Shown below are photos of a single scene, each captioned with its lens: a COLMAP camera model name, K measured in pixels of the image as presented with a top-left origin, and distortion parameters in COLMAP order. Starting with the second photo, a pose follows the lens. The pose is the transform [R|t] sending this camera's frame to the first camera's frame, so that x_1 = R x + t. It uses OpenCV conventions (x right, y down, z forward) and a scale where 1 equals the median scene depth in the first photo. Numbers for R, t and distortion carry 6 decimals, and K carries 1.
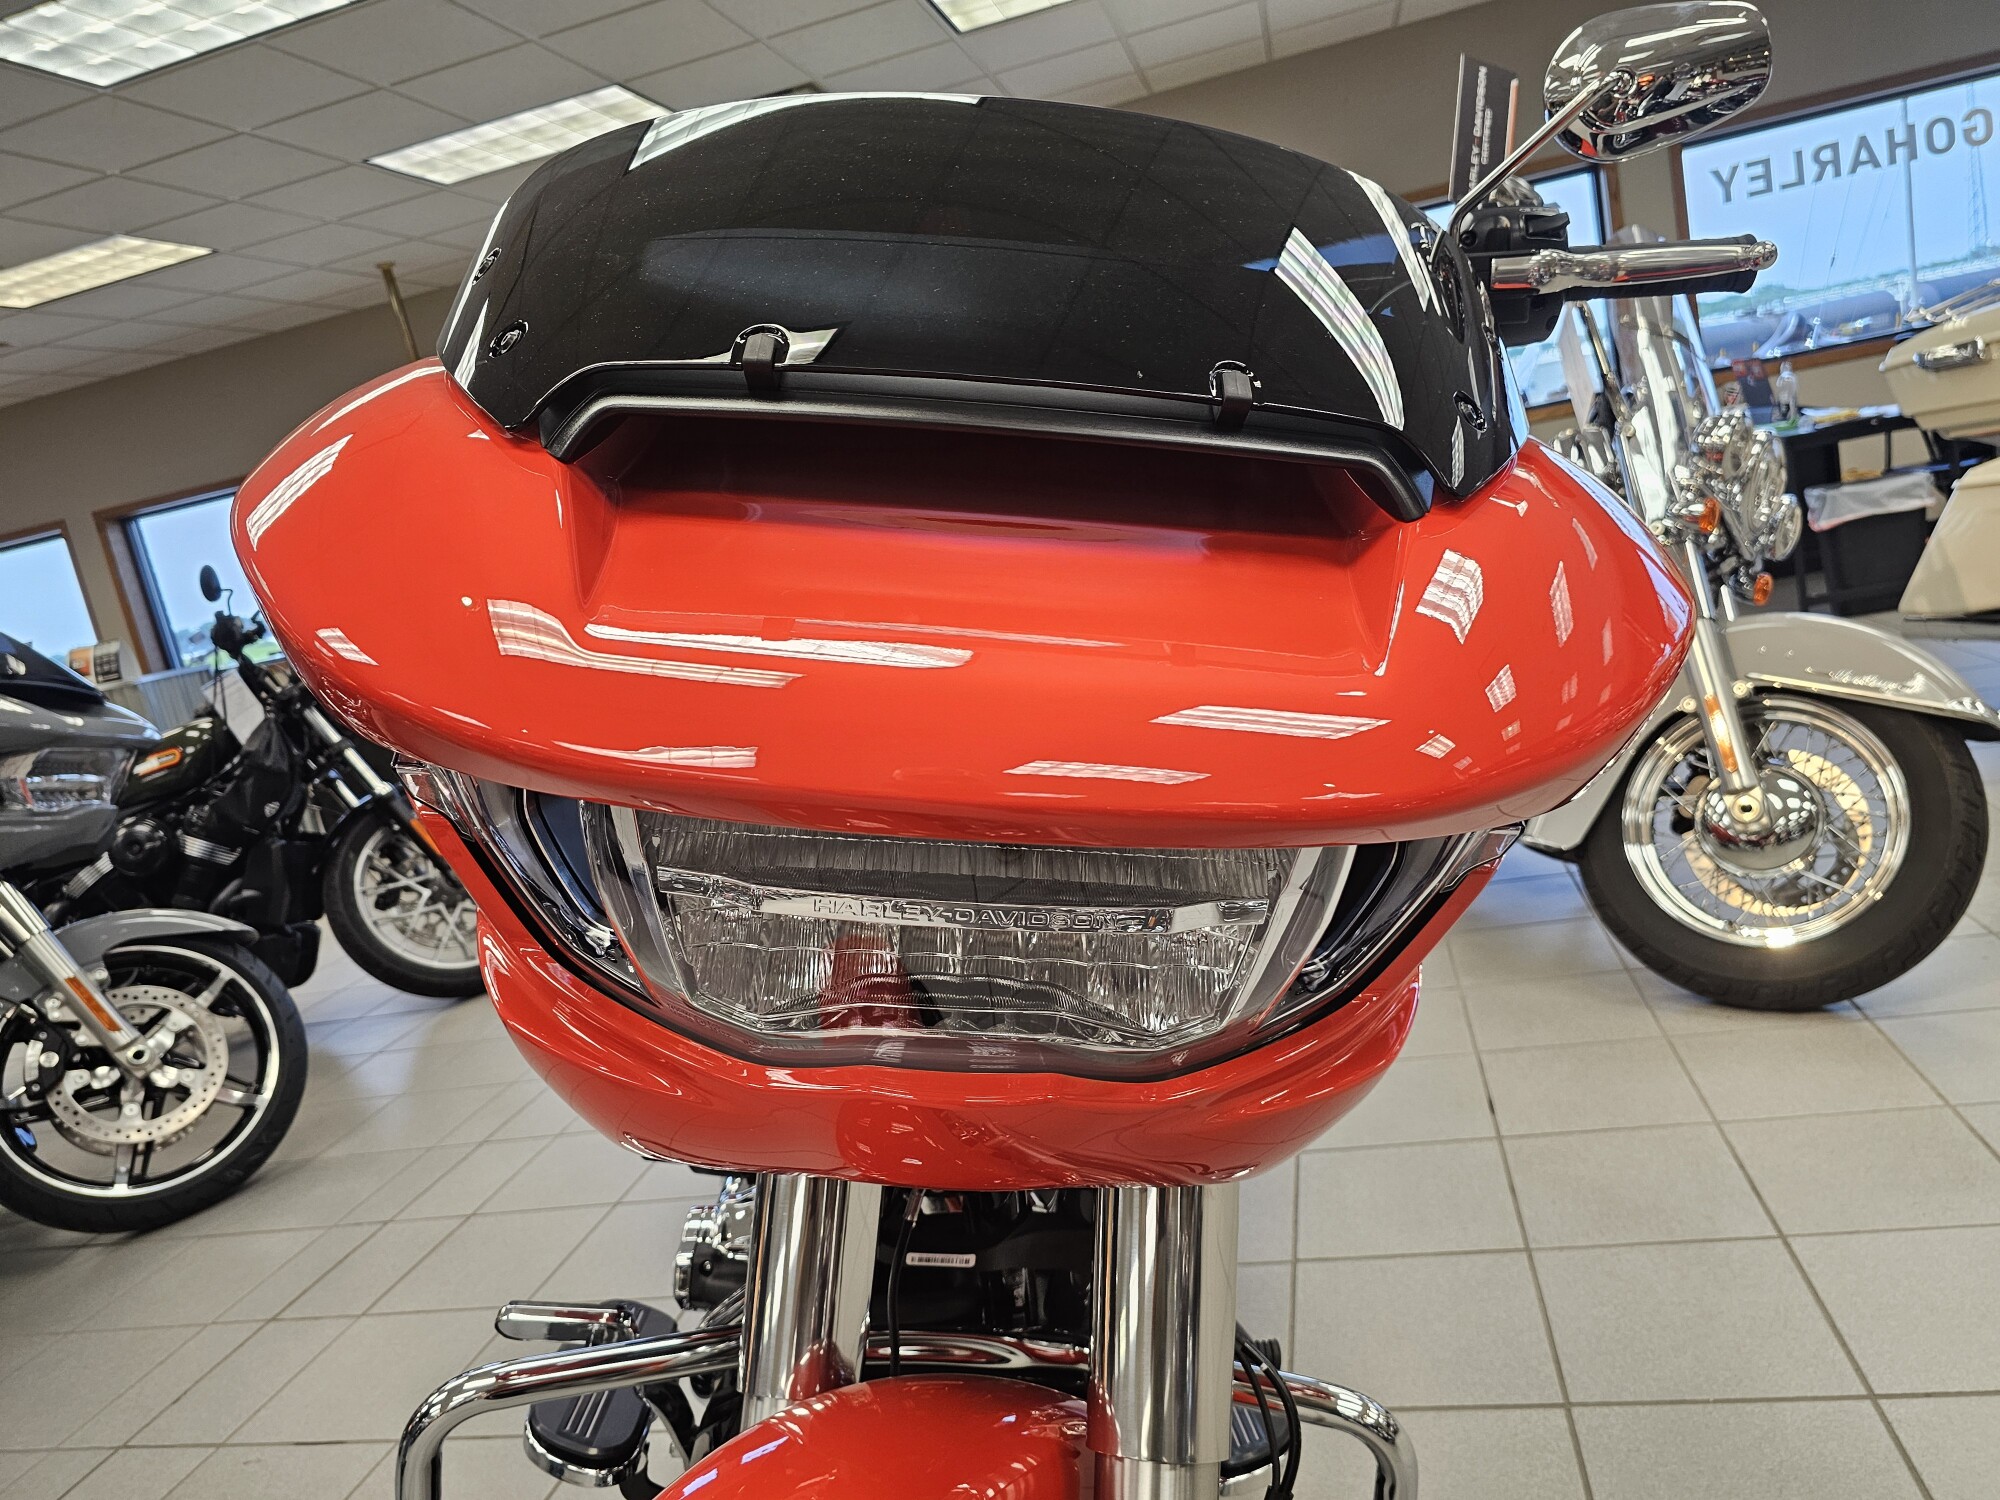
lens RADIAL K [[1372.1, 0, 998.9], [0, 1372.1, 787.2], [0, 0, 1]] dist [0.048519, -0.049014]
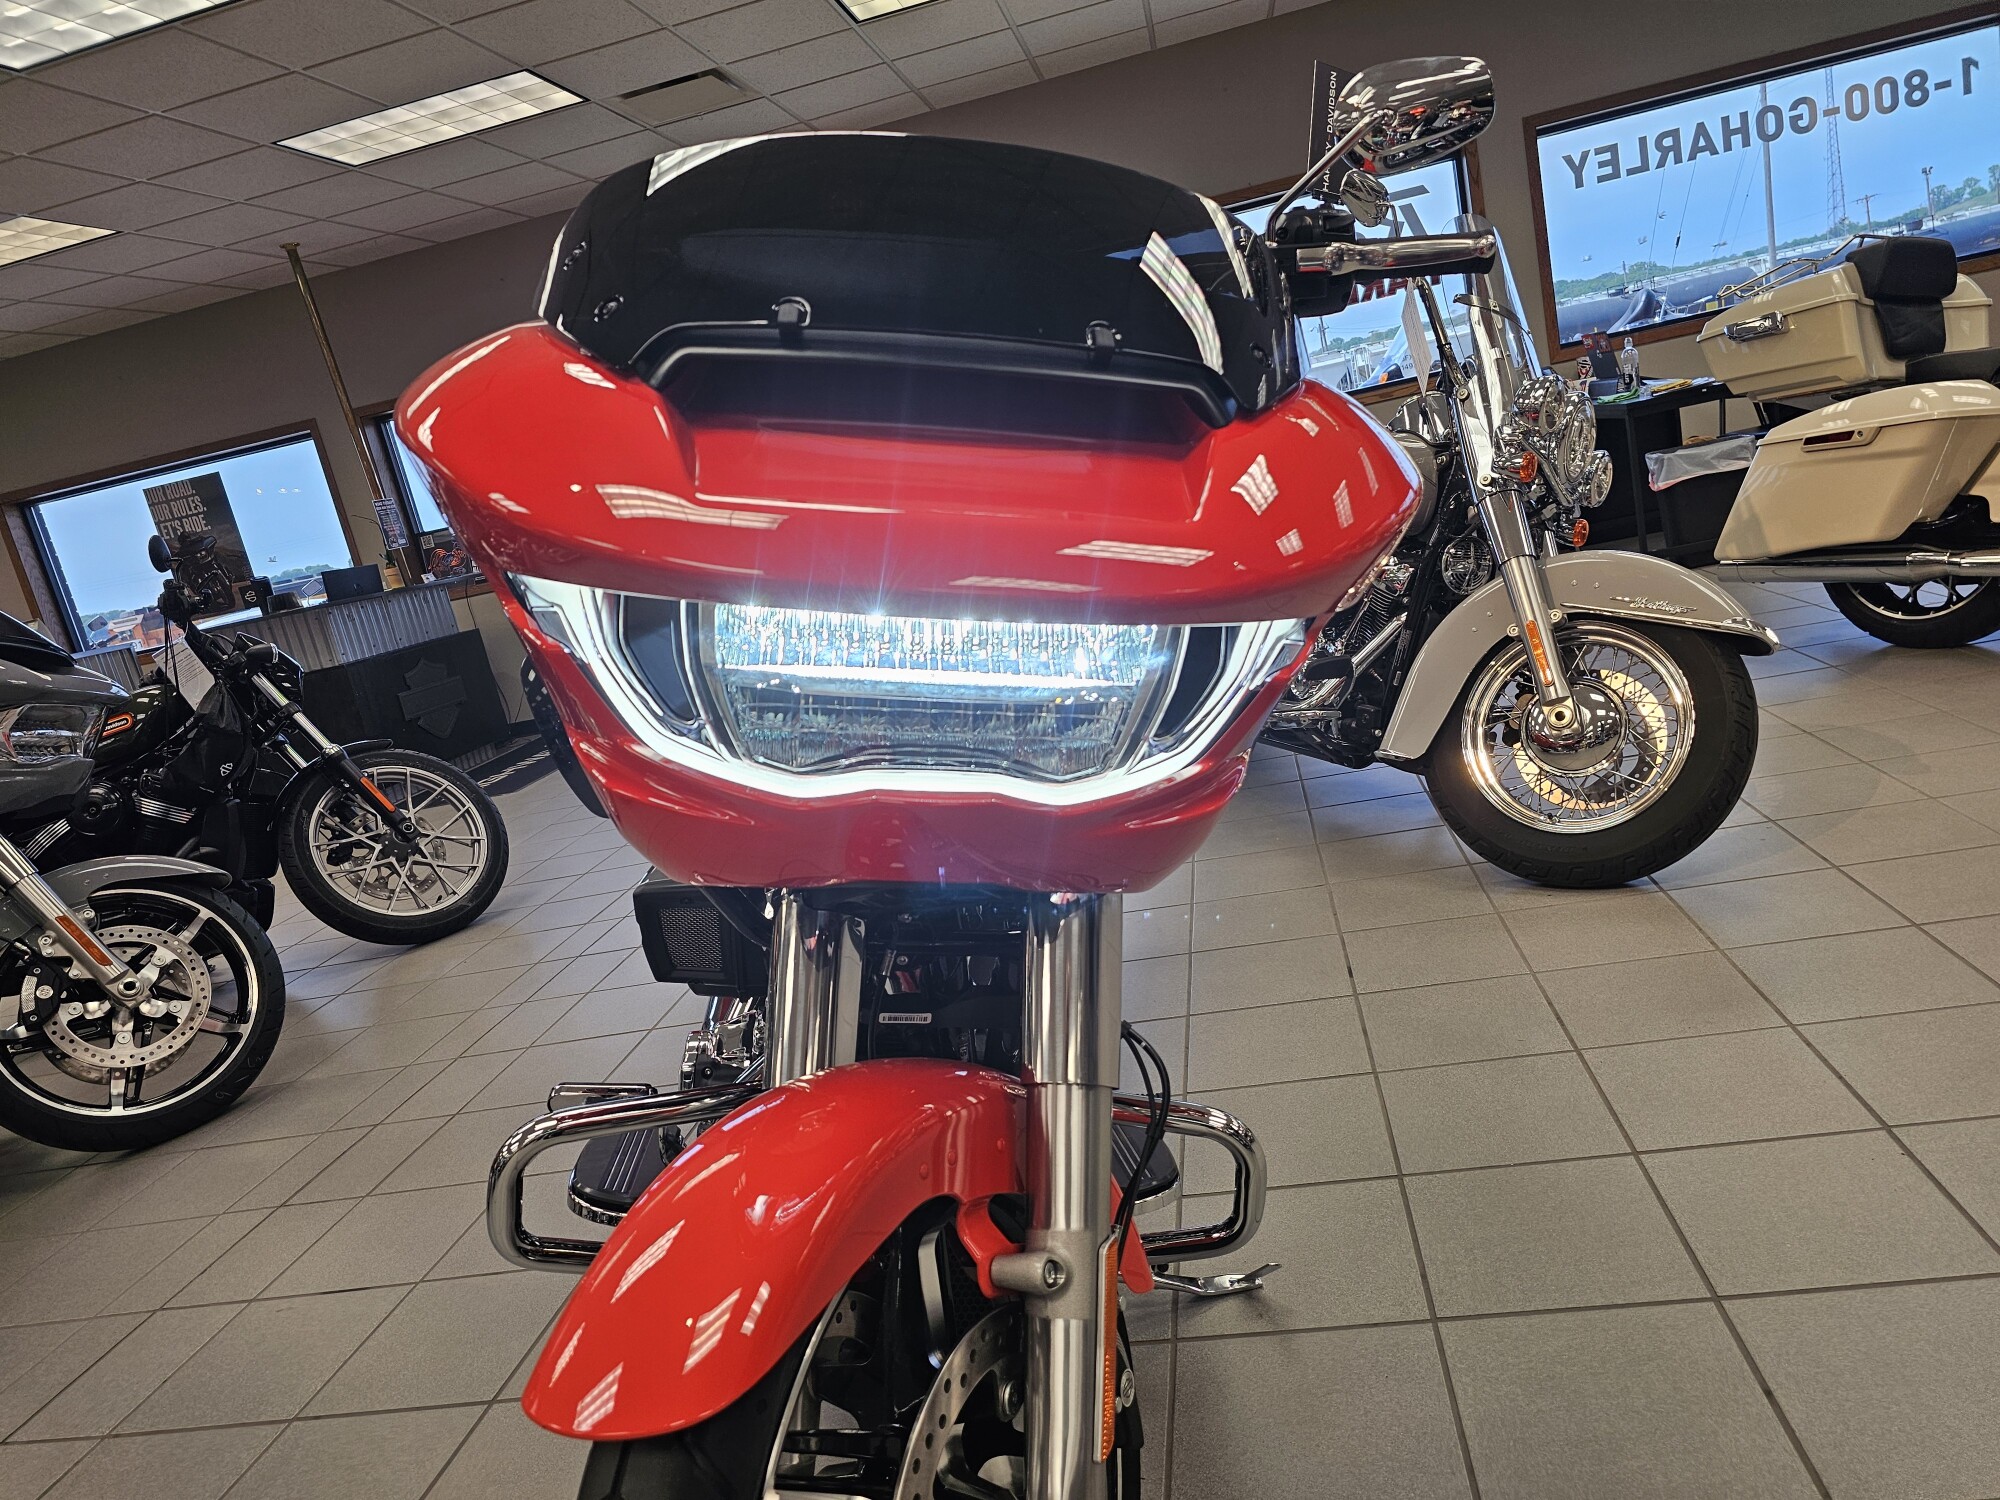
lens RADIAL K [[1345.3, 0, 995.1], [0, 1345.3, 792.4], [0, 0, 1]] dist [0.060291, -0.050170]
pose [[0.997714, -0.025845, 0.062435, -0.010948], [0.024518, 0.999459, 0.021928, 0.035730], [-0.062968, -0.020347, 0.997808, -0.100889]]
